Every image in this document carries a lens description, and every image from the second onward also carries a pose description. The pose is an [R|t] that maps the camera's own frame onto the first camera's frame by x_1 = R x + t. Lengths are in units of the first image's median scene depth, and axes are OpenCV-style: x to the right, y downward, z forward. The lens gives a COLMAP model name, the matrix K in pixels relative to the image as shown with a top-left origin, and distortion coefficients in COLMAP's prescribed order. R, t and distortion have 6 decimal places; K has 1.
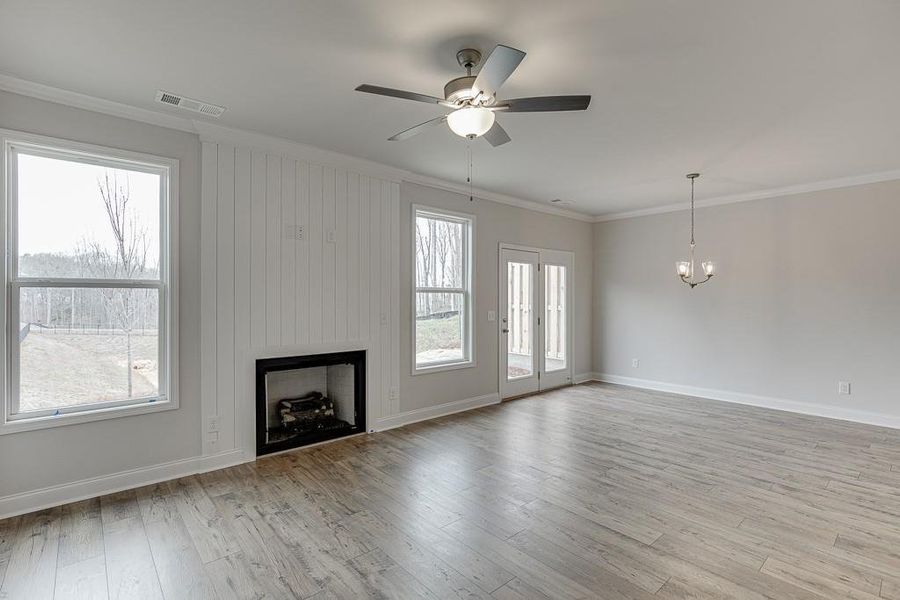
lens RADIAL K [[425.6, 0, 455.6], [0, 425.6, 298.4], [0, 0, 1]] dist [-0.010318, 0.000438]
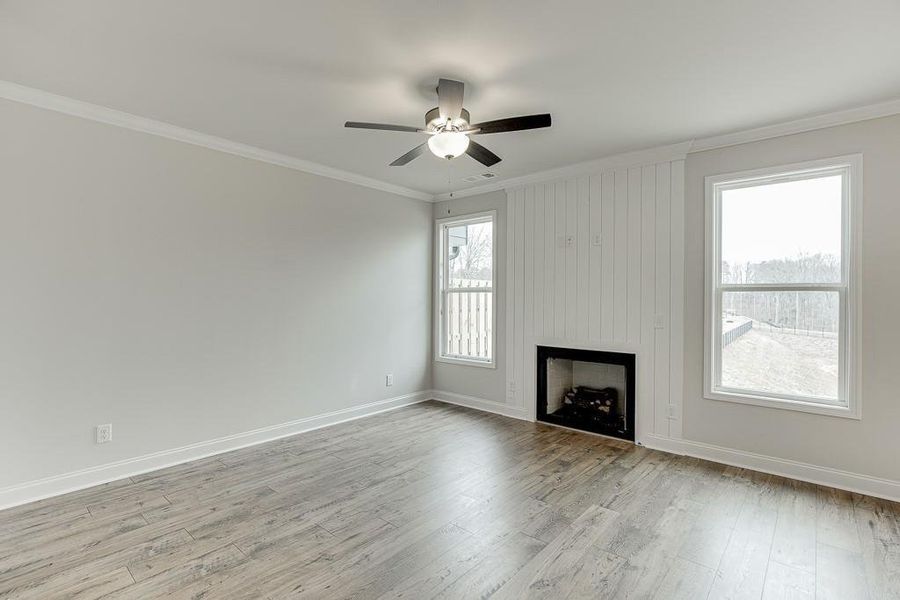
lens RADIAL K [[425.6, 0, 455.6], [0, 425.6, 298.4], [0, 0, 1]] dist [-0.010318, 0.000438]
pose [[0.127706, -0.000760, -0.991812, 0.622309], [-0.003996, 0.999991, -0.001281, 0.001673], [0.991804, 0.004127, 0.127702, 0.458365]]
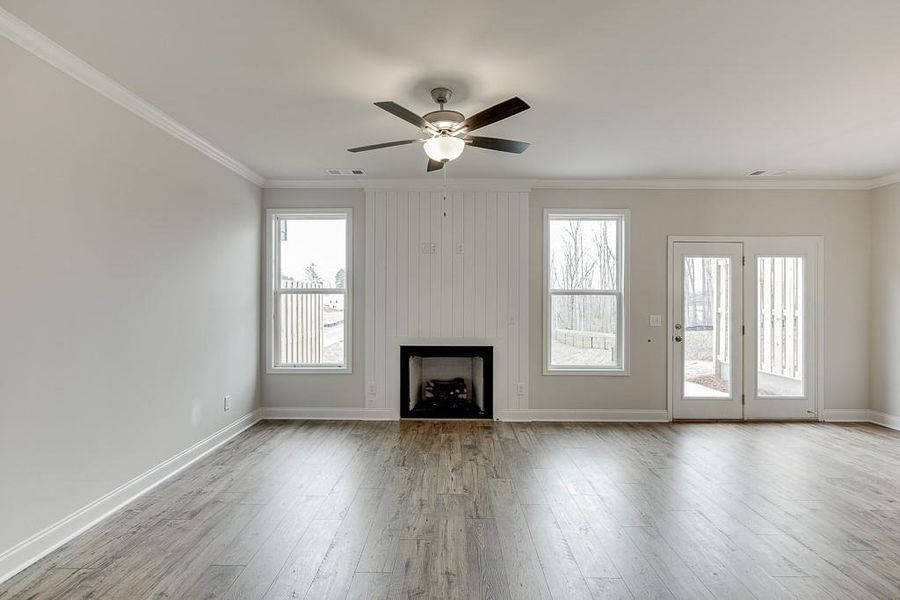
lens RADIAL K [[430.6, 0, 450.0], [0, 430.6, 300.0], [0, 0, 1]] dist [-0.008129, 0.000066]
pose [[0.739681, -0.000068, -0.672958, 0.443116], [-0.001405, 0.999998, -0.001645, 0.000569], [0.672956, 0.002163, 0.739679, 0.074115]]
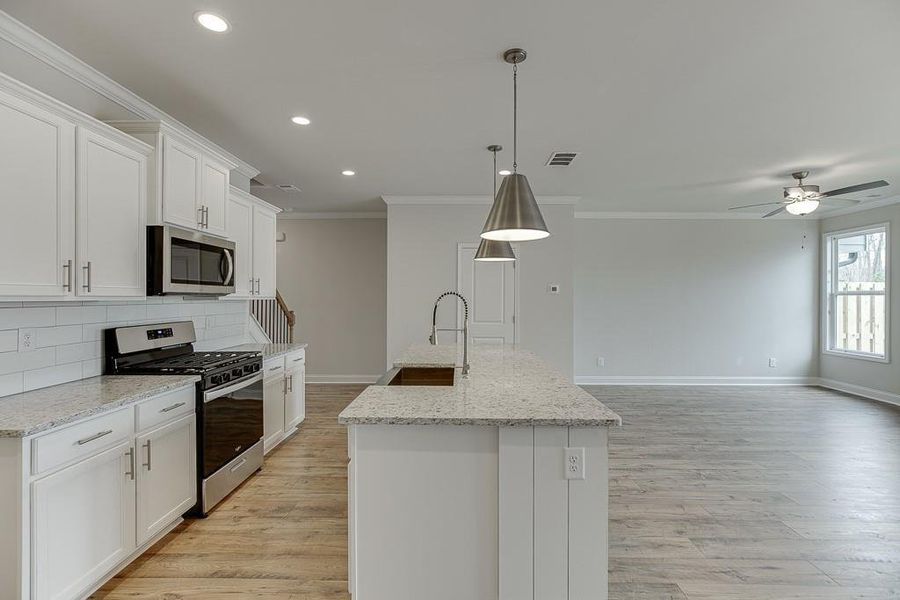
lens RADIAL K [[408.6, 0, 454.0], [0, 408.6, 297.3], [0, 0, 1]] dist [-0.003029, 0.000535]
pose [[-0.673202, -0.007741, -0.739418, 1.277315], [-0.007844, 0.999964, -0.003327, 0.004083], [0.739417, 0.003561, -0.673238, 0.565750]]
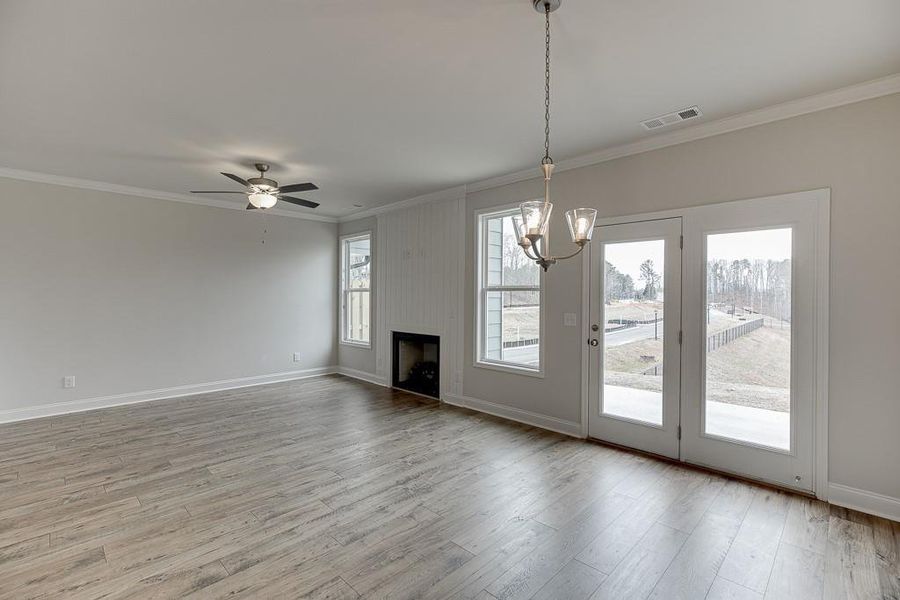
lens RADIAL K [[408.6, 0, 454.0], [0, 408.6, 297.3], [0, 0, 1]] dist [-0.003029, 0.000535]
pose [[0.059510, 0.000463, -0.998228, 0.975560], [-0.002914, 0.999996, 0.000290, 0.001494], [0.998223, 0.002892, 0.059511, 0.905346]]
